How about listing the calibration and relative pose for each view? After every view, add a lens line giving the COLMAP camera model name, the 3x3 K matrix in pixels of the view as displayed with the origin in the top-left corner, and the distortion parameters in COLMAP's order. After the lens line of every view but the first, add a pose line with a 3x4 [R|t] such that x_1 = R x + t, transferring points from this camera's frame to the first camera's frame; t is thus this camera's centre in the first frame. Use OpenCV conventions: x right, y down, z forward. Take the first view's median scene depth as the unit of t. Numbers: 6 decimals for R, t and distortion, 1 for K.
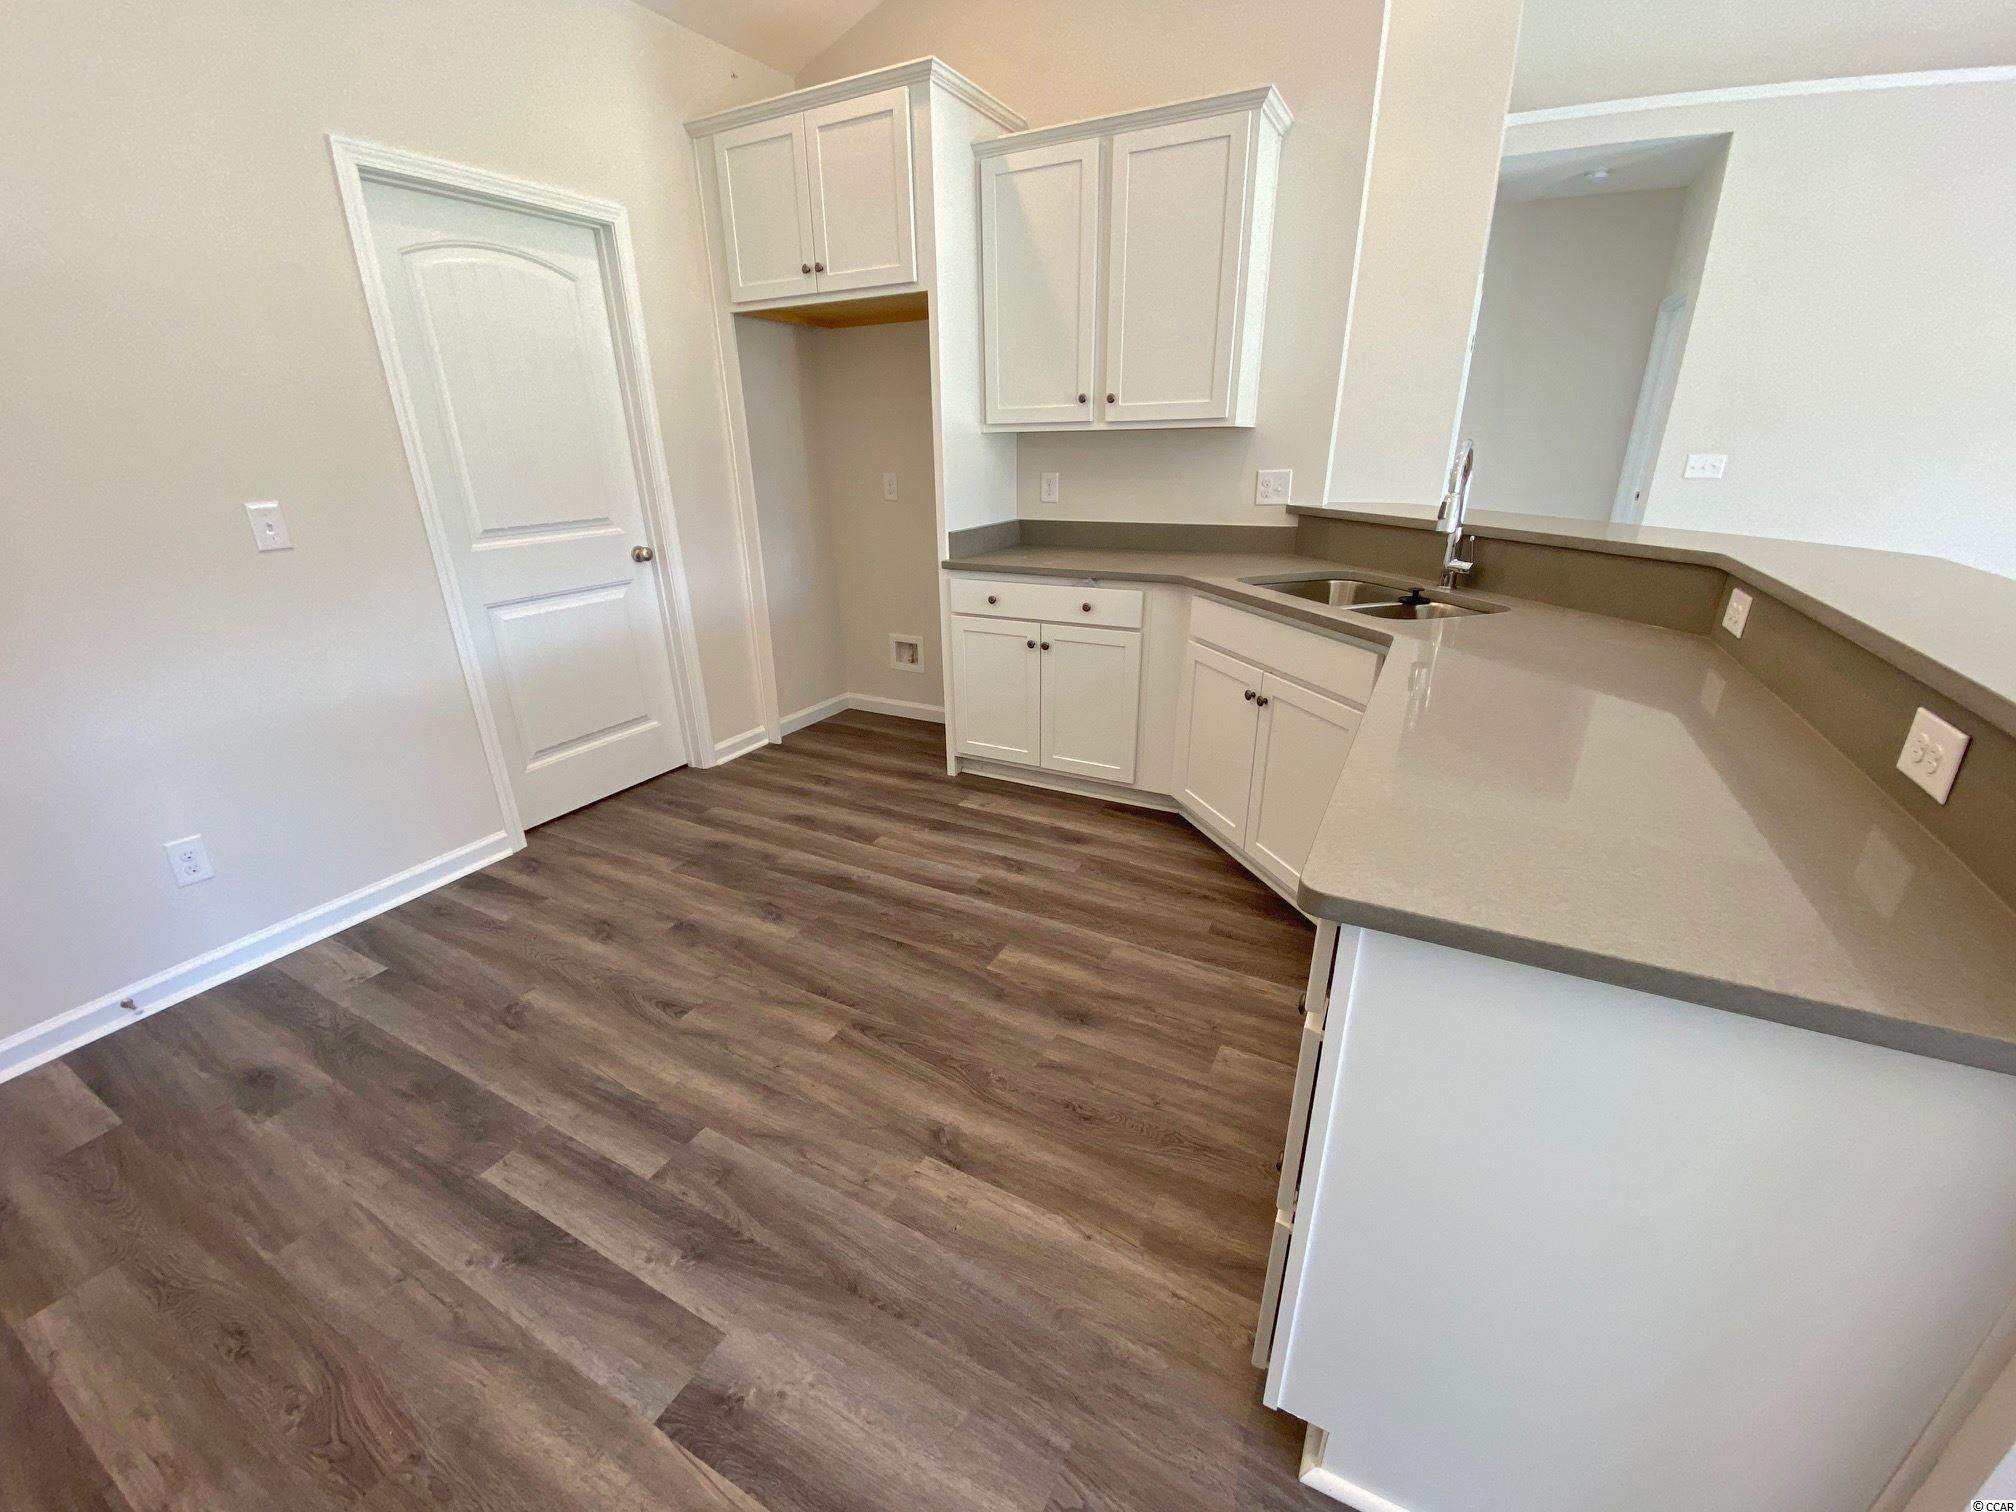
lens RADIAL K [[824.1, 0, 1018.1], [0, 824.1, 761.5], [0, 0, 1]] dist [0.001119, -0.014731]
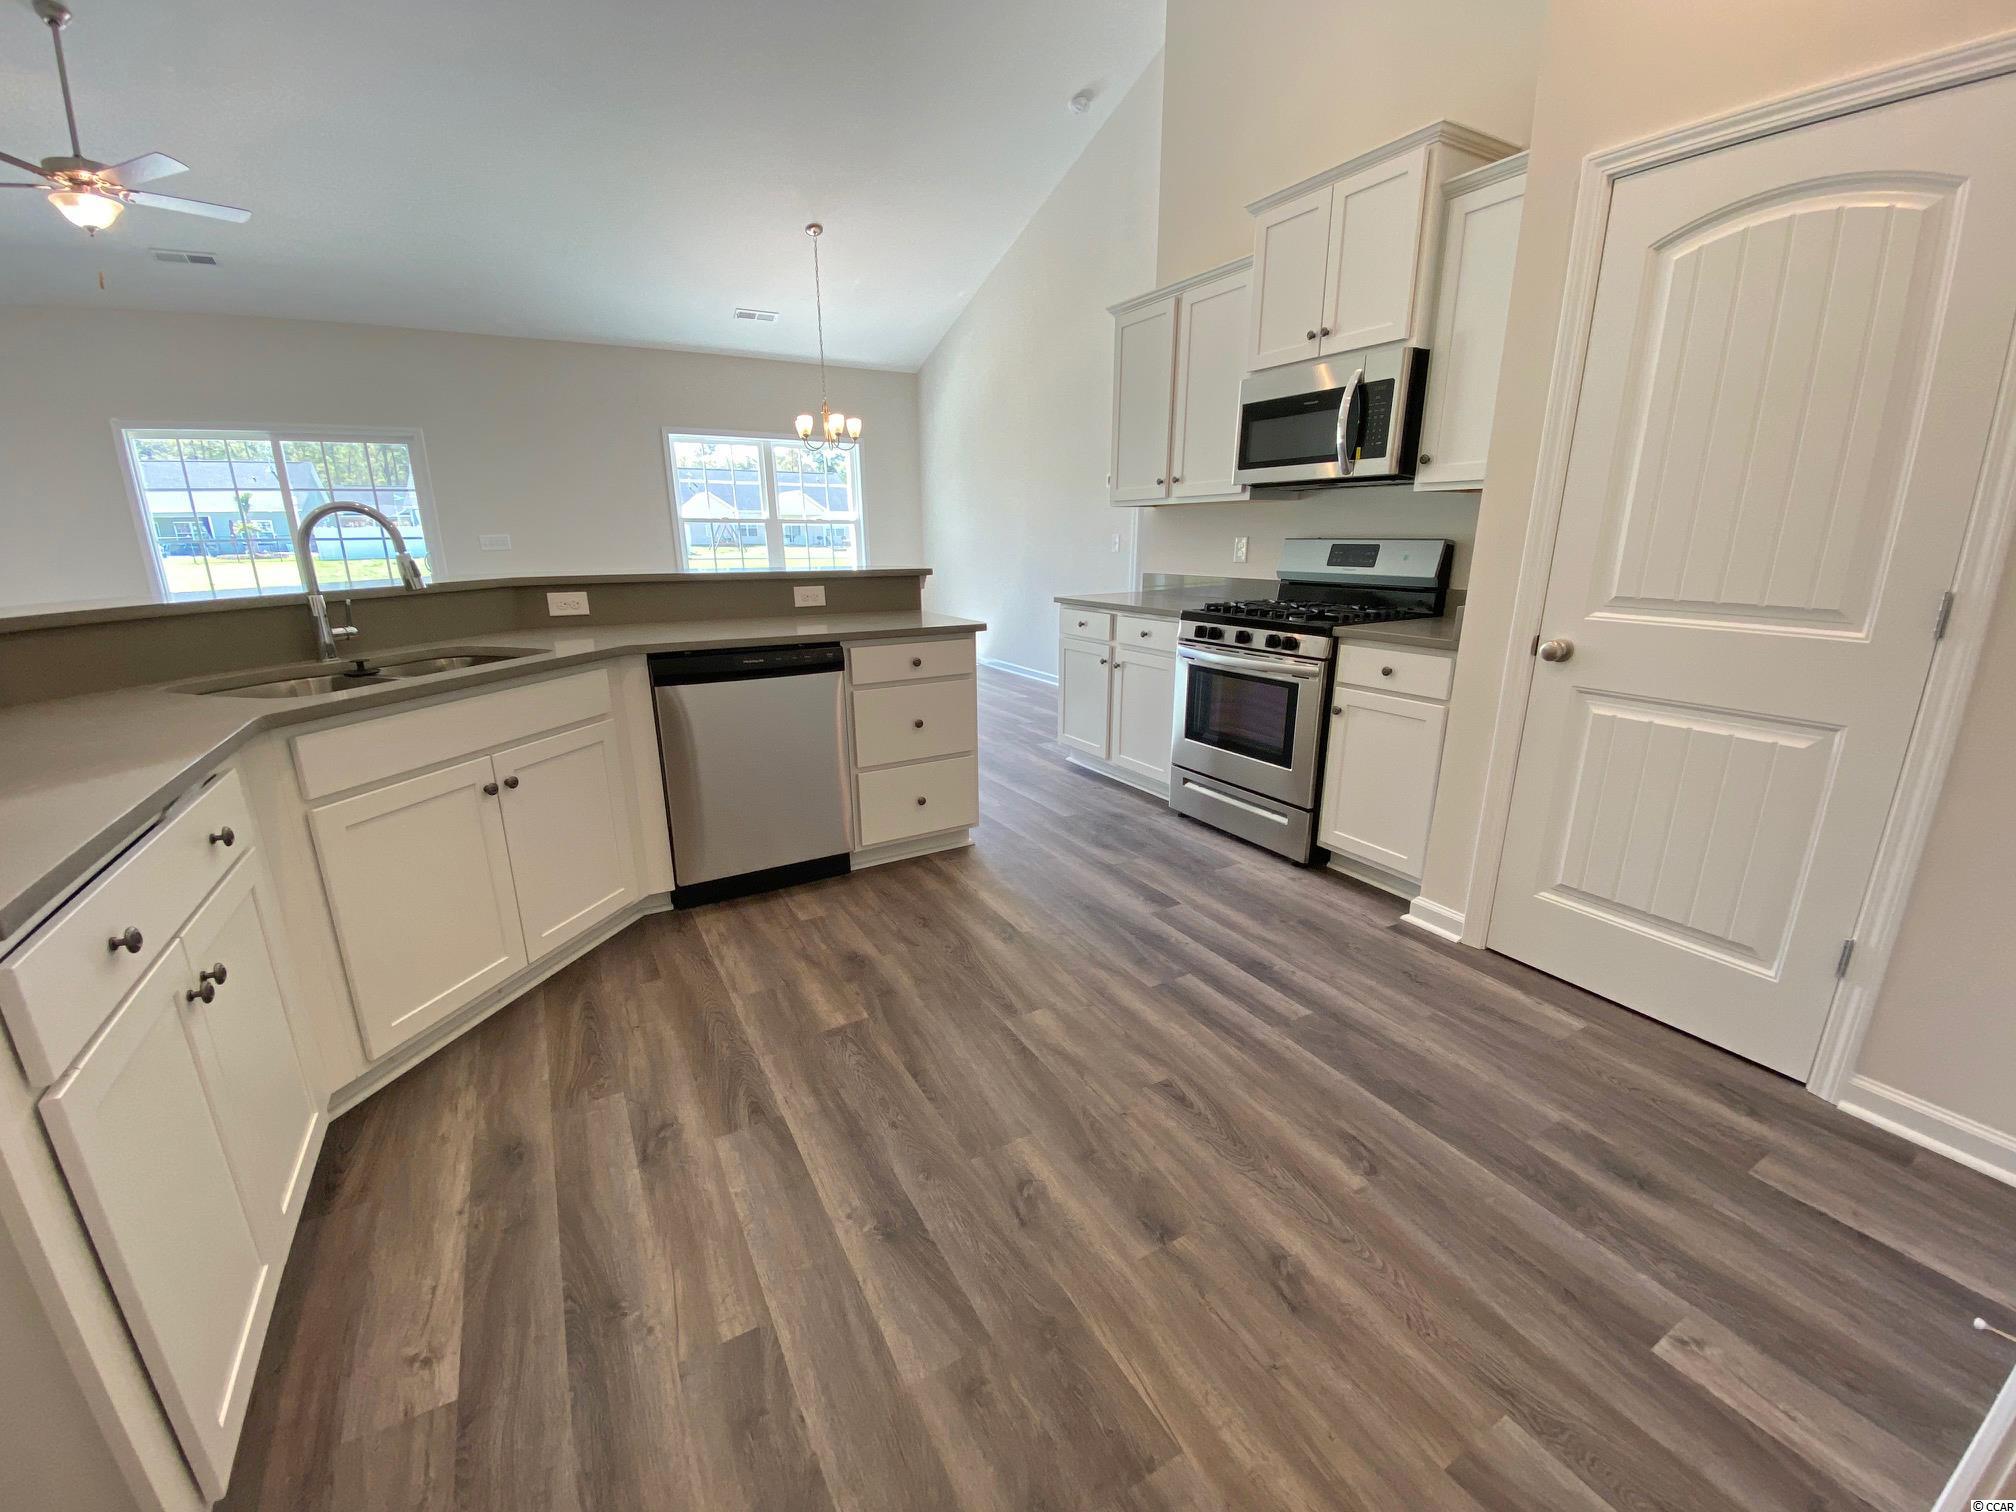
lens RADIAL K [[824.1, 0, 1018.1], [0, 824.1, 761.5], [0, 0, 1]] dist [0.001119, -0.014731]
pose [[-0.852814, -0.128472, 0.506165, -0.655619], [0.199861, 0.815176, 0.543639, -0.498262], [-0.482456, 0.564786, -0.669517, 1.423119]]
